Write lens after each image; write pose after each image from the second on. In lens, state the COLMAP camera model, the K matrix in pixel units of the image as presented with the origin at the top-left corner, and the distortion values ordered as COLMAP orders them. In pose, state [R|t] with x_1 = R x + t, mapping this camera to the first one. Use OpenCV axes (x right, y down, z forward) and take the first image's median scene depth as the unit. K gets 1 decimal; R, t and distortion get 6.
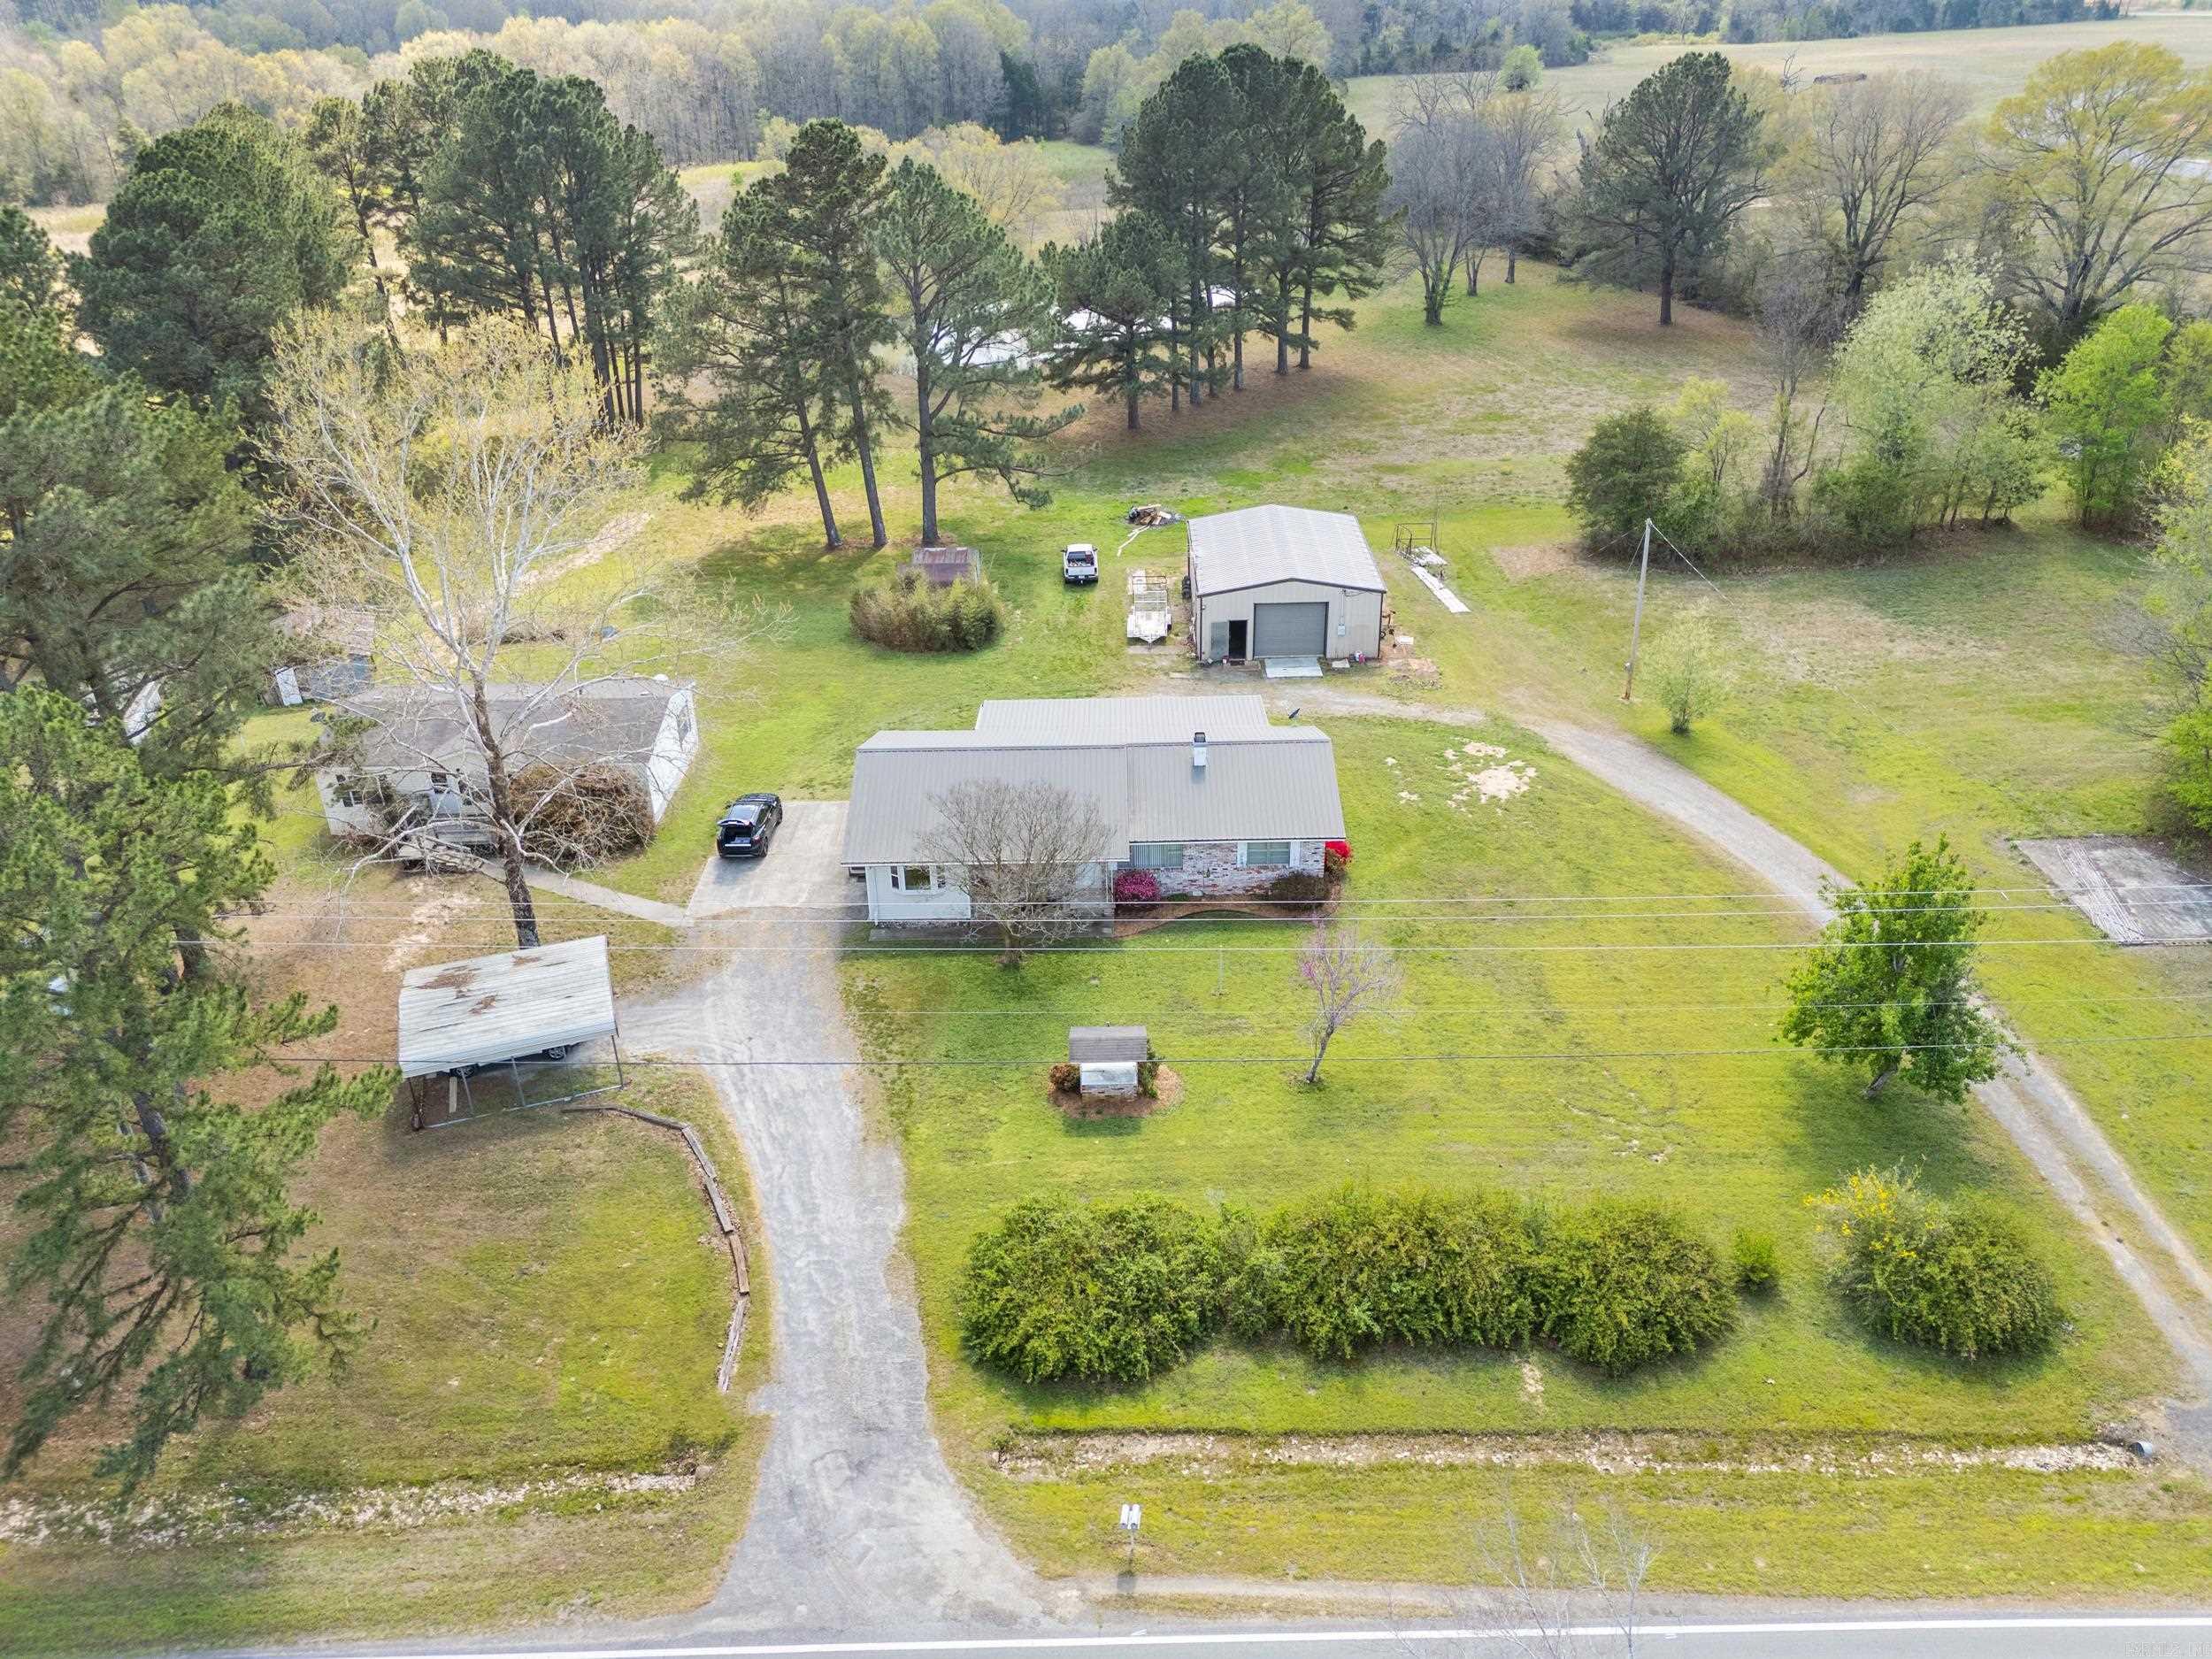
lens RADIAL K [[1621.8, 0, 1106.0], [0, 1621.8, 829.5], [0, 0, 1]] dist [0.075813, -0.069936]
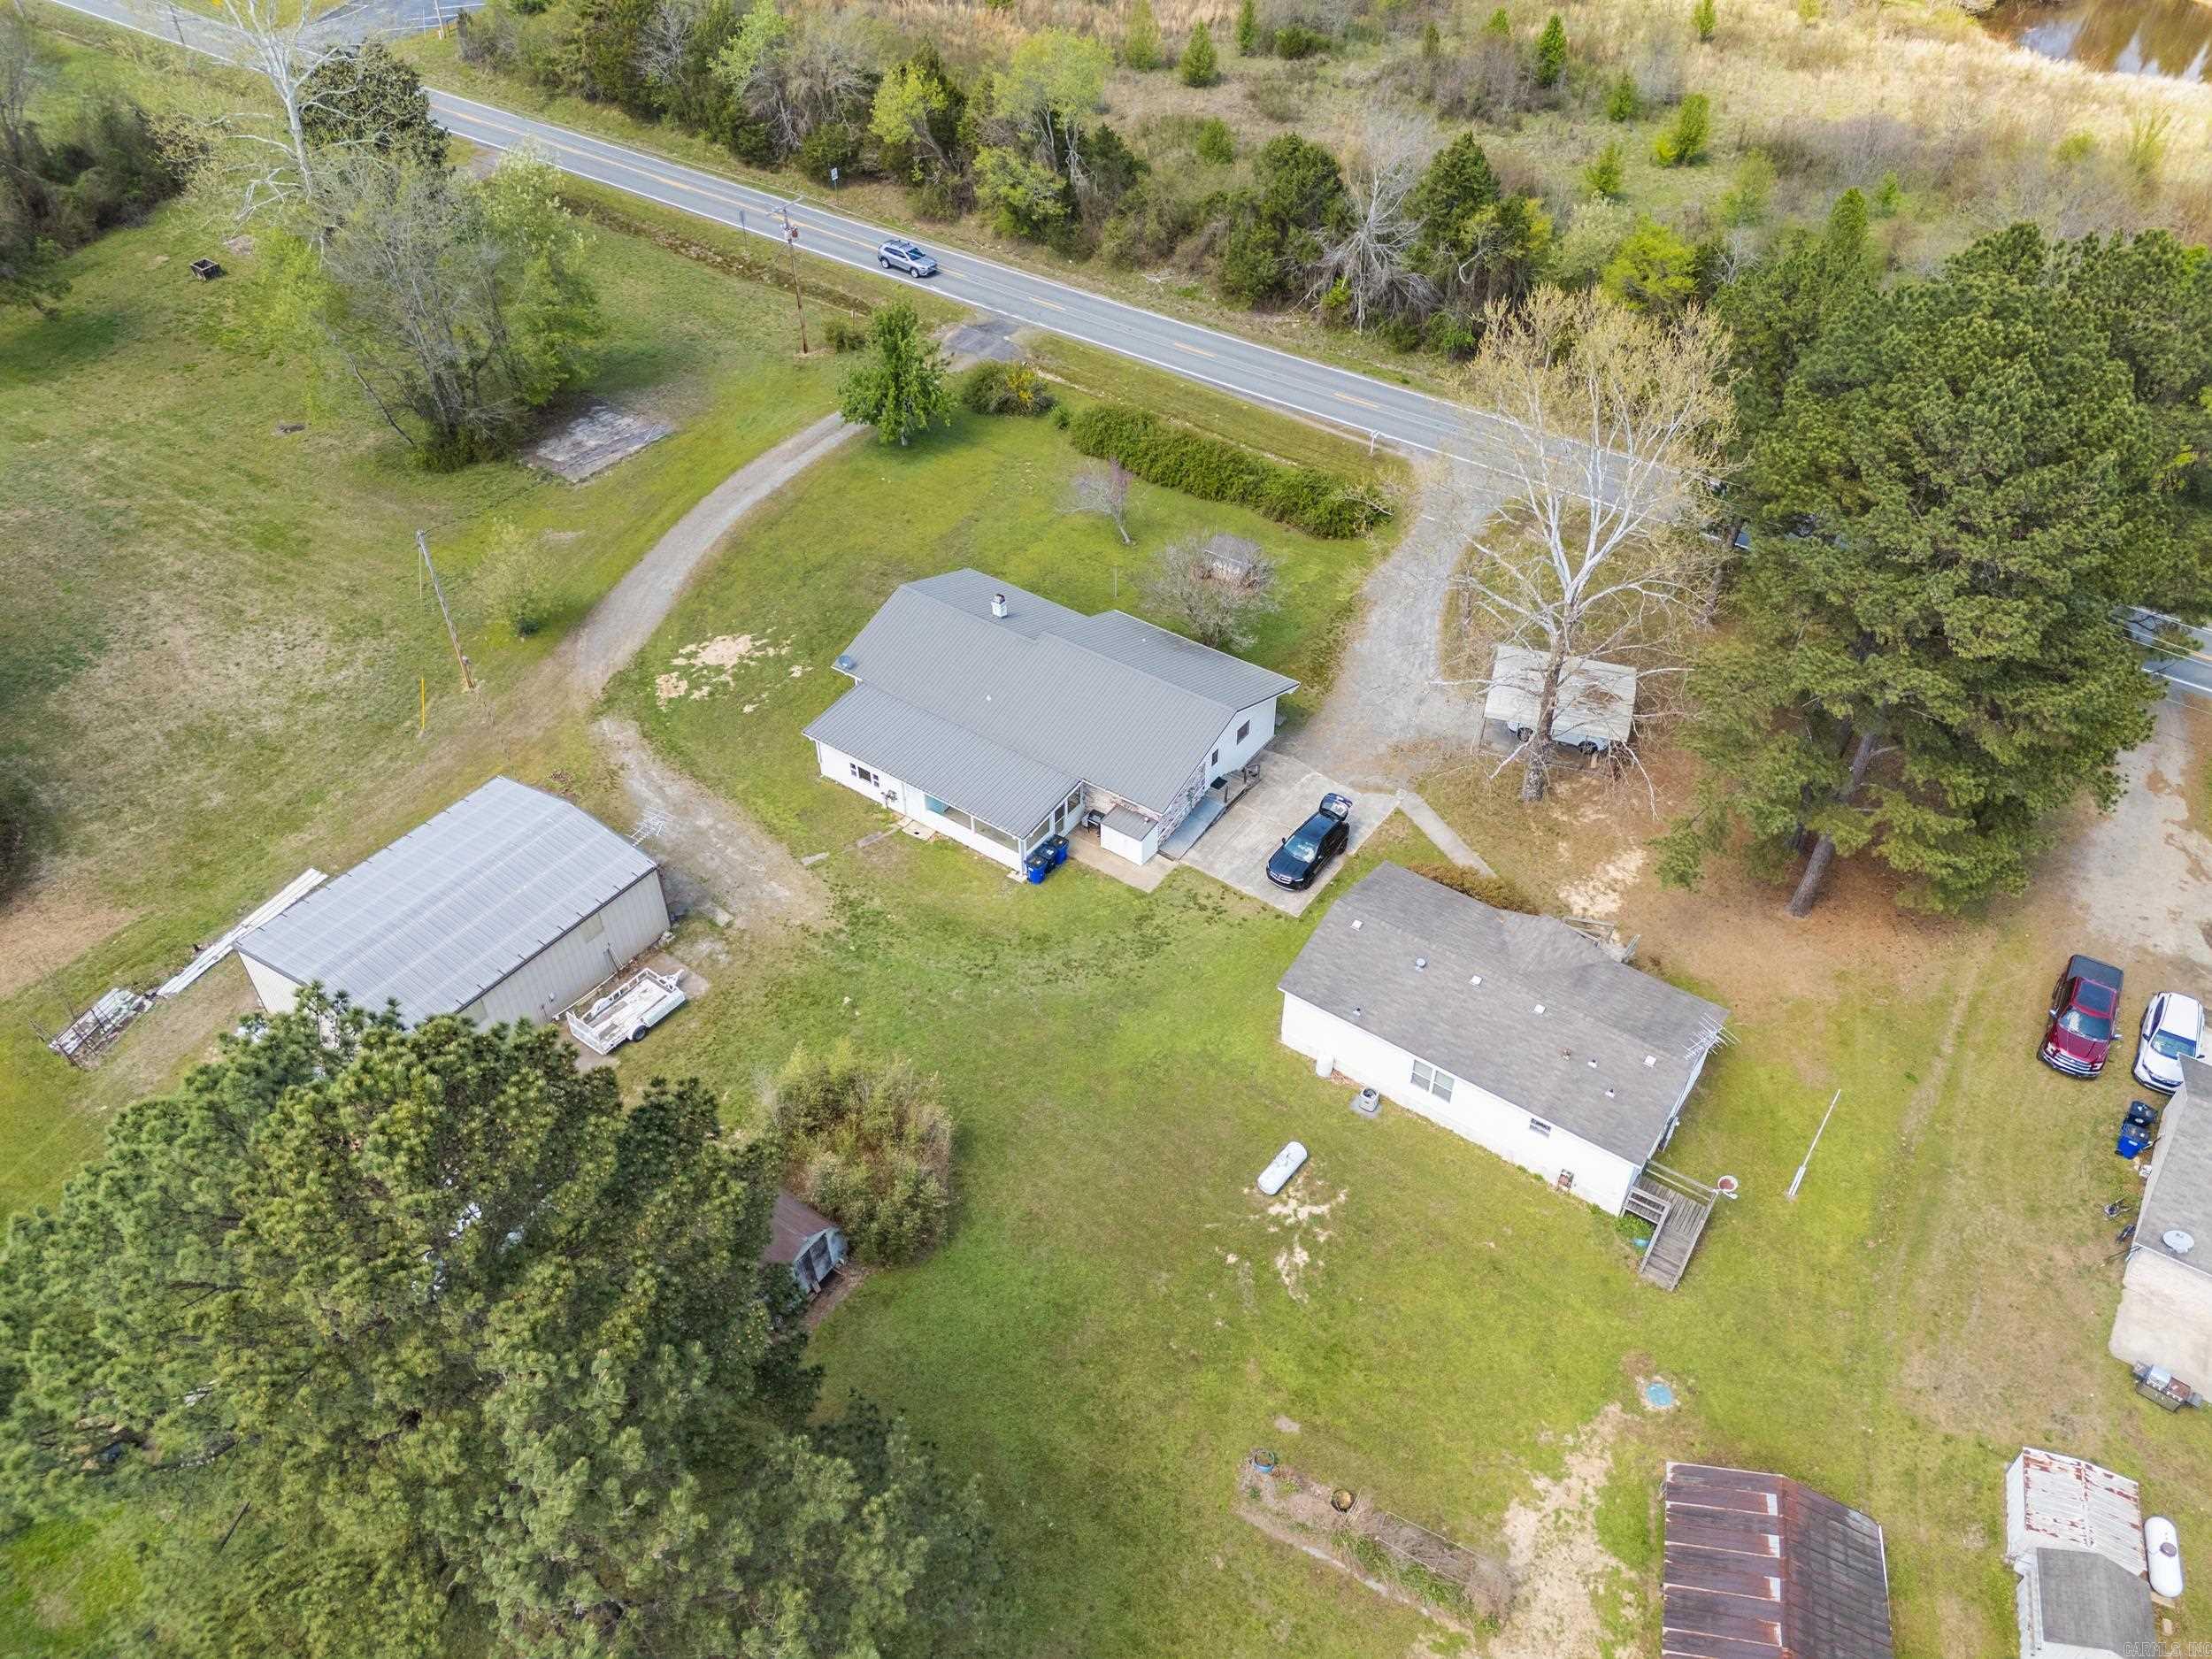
lens RADIAL K [[1621.8, 0, 1106.0], [0, 1621.8, 829.5], [0, 0, 1]] dist [0.075813, -0.069936]
pose [[-0.815262, -0.366533, 0.448332, -0.609281], [0.289810, 0.412029, 0.863853, -1.003015], [-0.501357, 0.834198, -0.229687, 1.379069]]
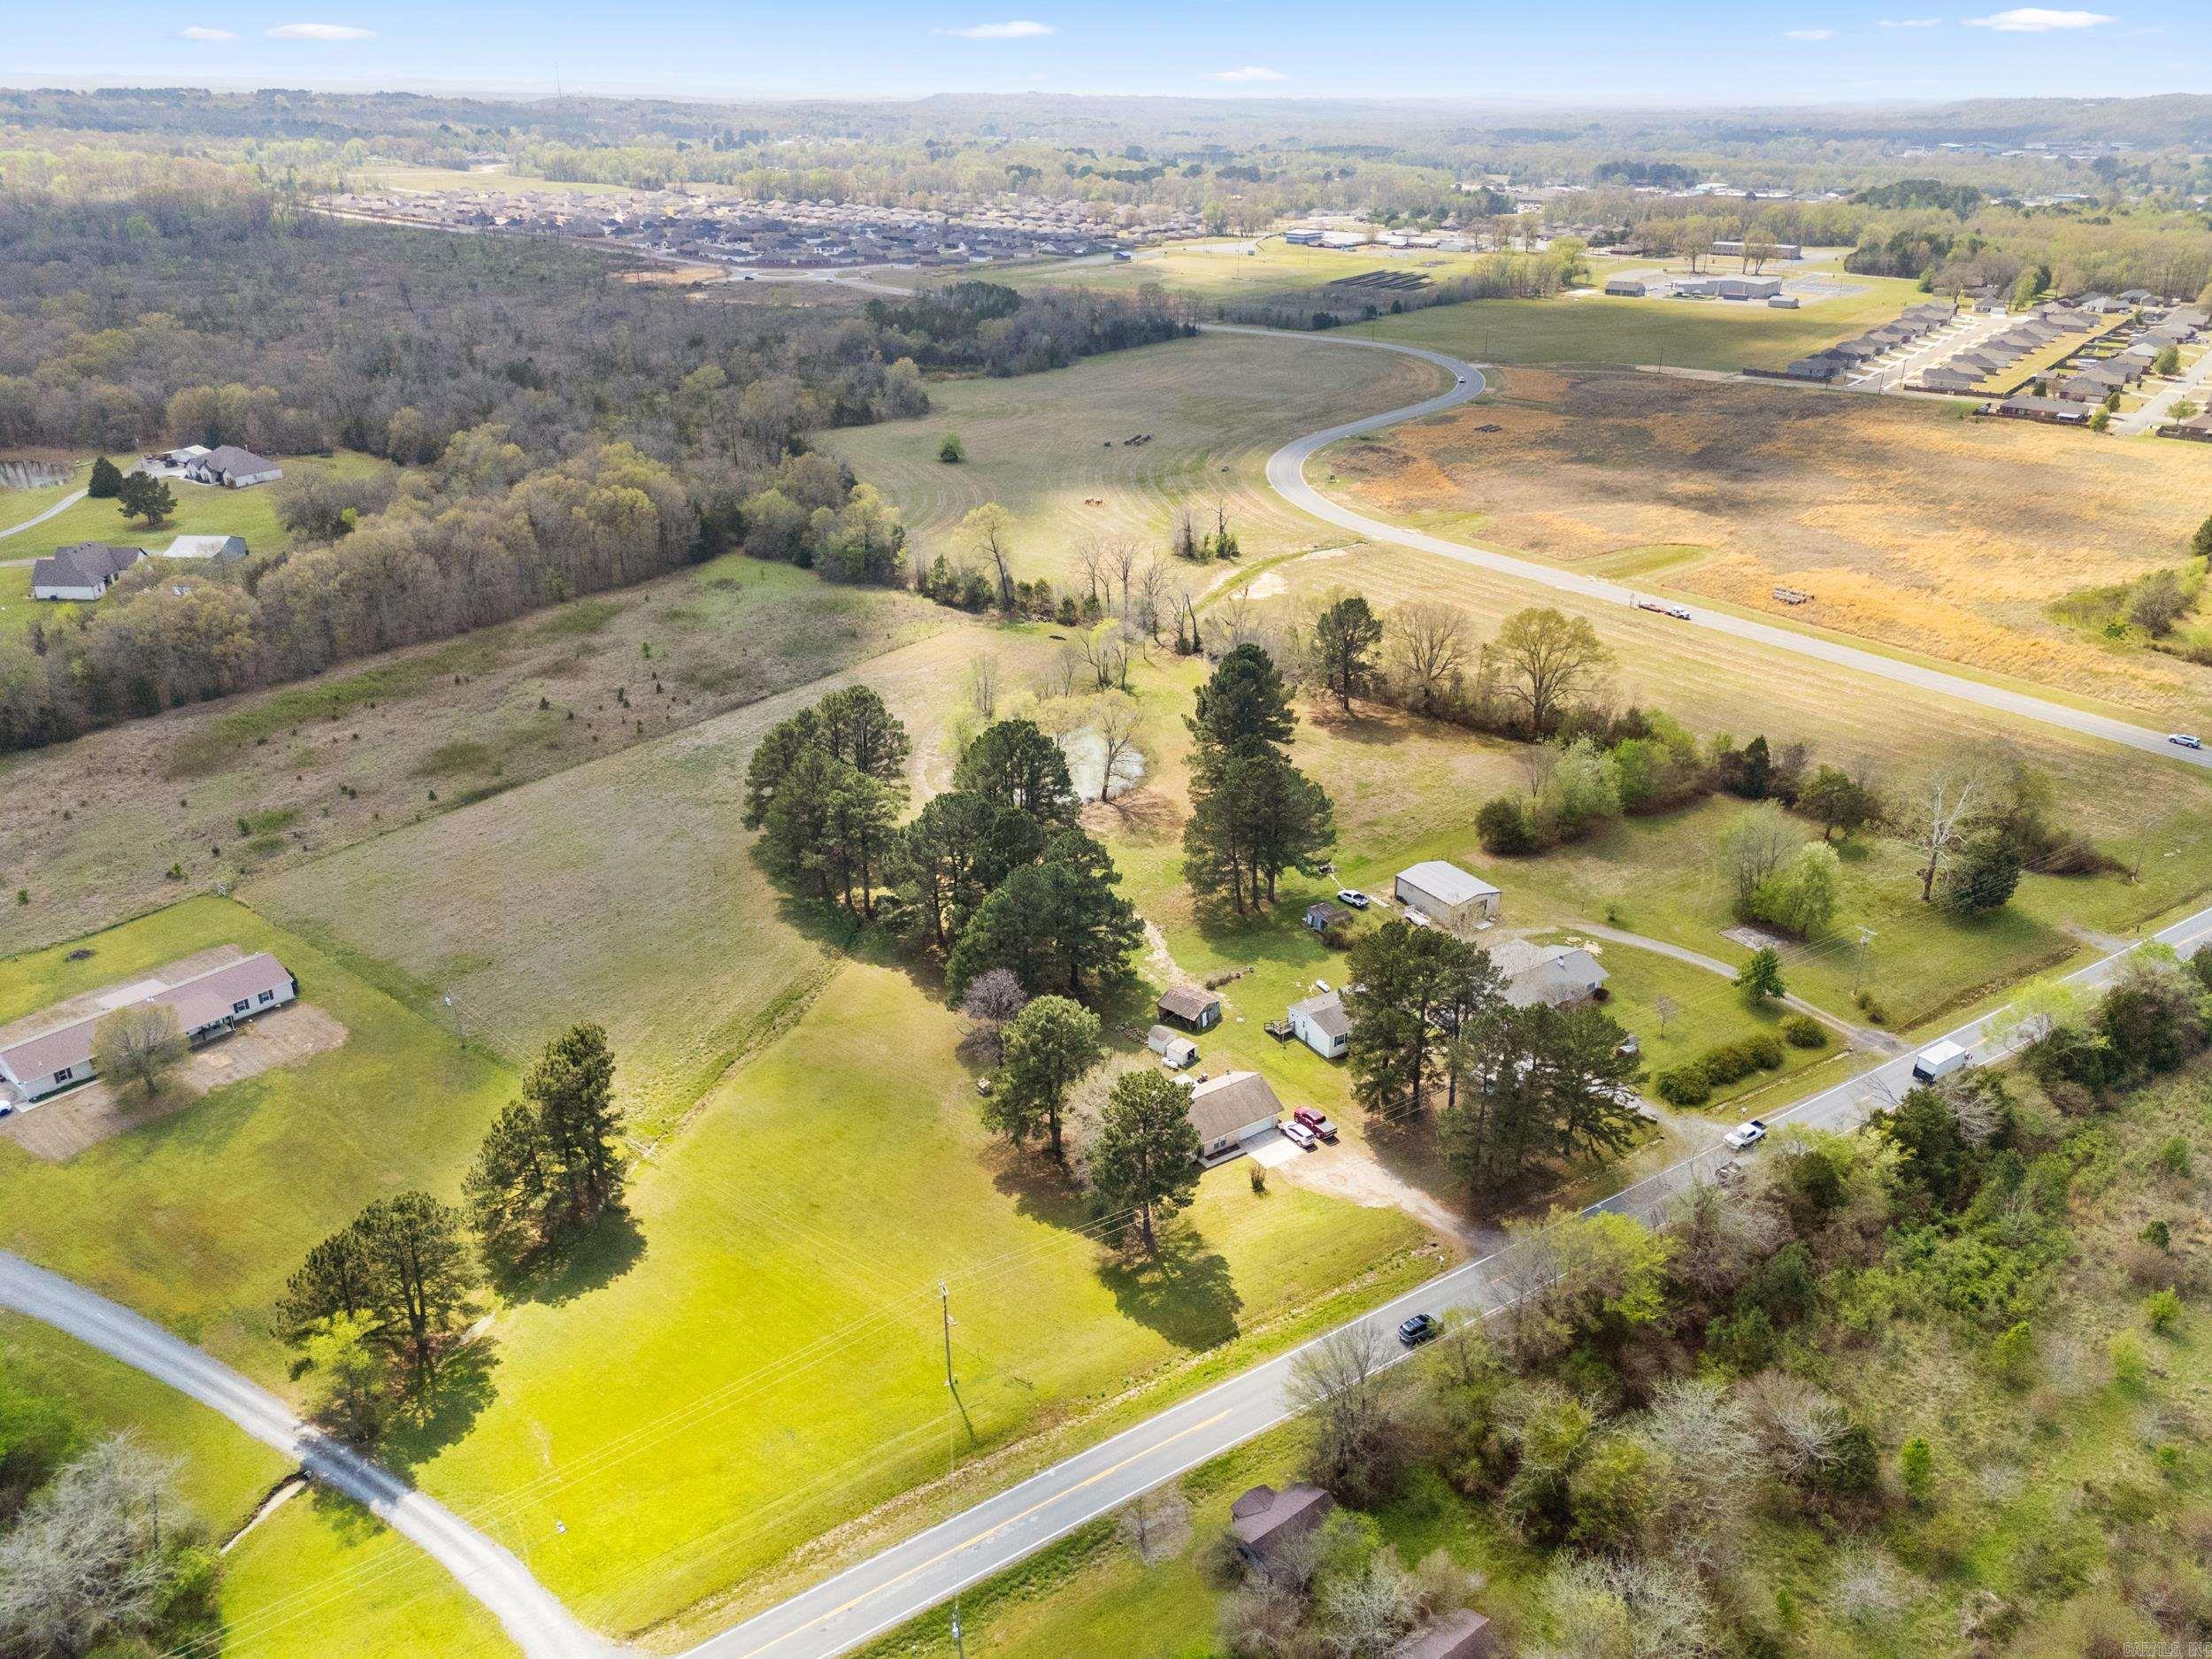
lens RADIAL K [[1621.8, 0, 1106.0], [0, 1621.8, 829.5], [0, 0, 1]] dist [0.075813, -0.069936]
pose [[0.840974, -0.205814, 0.500402, -2.430767], [0.239677, 0.970846, -0.003493, -0.541166], [-0.485095, 0.122873, 0.865786, -1.562546]]
